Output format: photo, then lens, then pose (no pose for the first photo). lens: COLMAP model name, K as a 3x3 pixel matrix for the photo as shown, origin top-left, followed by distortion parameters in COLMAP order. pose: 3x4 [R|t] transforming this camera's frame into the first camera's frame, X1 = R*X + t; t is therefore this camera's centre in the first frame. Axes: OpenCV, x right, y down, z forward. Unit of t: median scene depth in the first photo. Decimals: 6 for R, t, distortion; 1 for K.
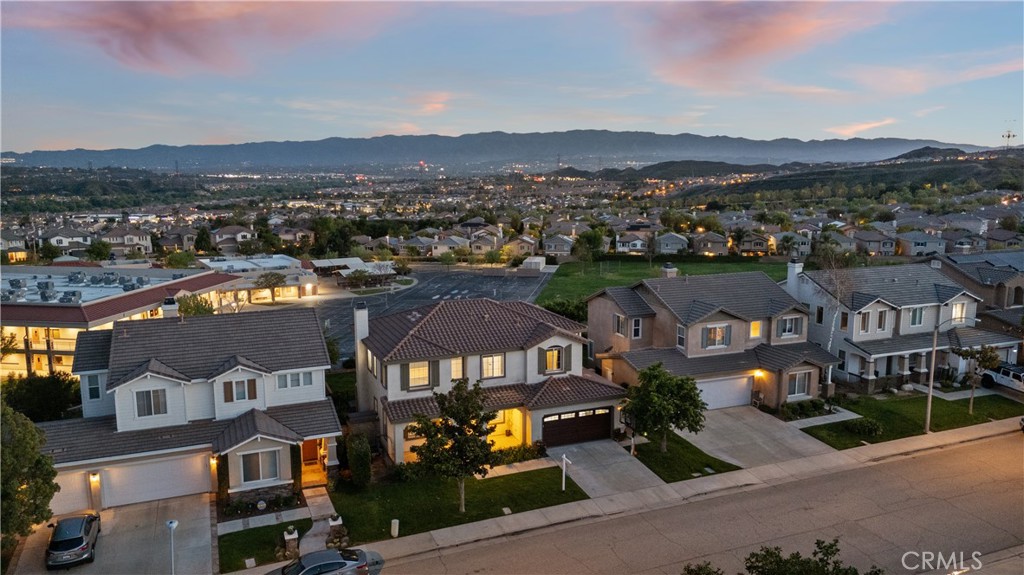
lens RADIAL K [[749.3, 0, 515.3], [0, 749.3, 289.3], [0, 0, 1]] dist [0.078943, -0.078622]
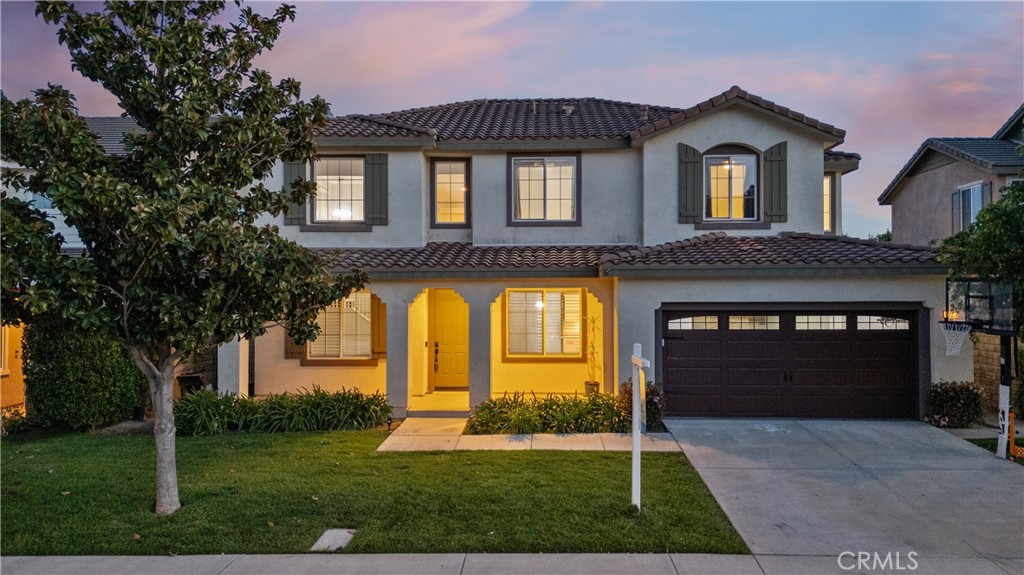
lens RADIAL K [[755.7, 0, 515.6], [0, 755.7, 284.1], [0, 0, 1]] dist [0.060745, -0.048672]
pose [[0.908105, -0.010995, -0.418599, 0.105022], [-0.066816, 0.983043, -0.170770, 0.199358], [0.413378, 0.183046, 0.891971, 0.632624]]
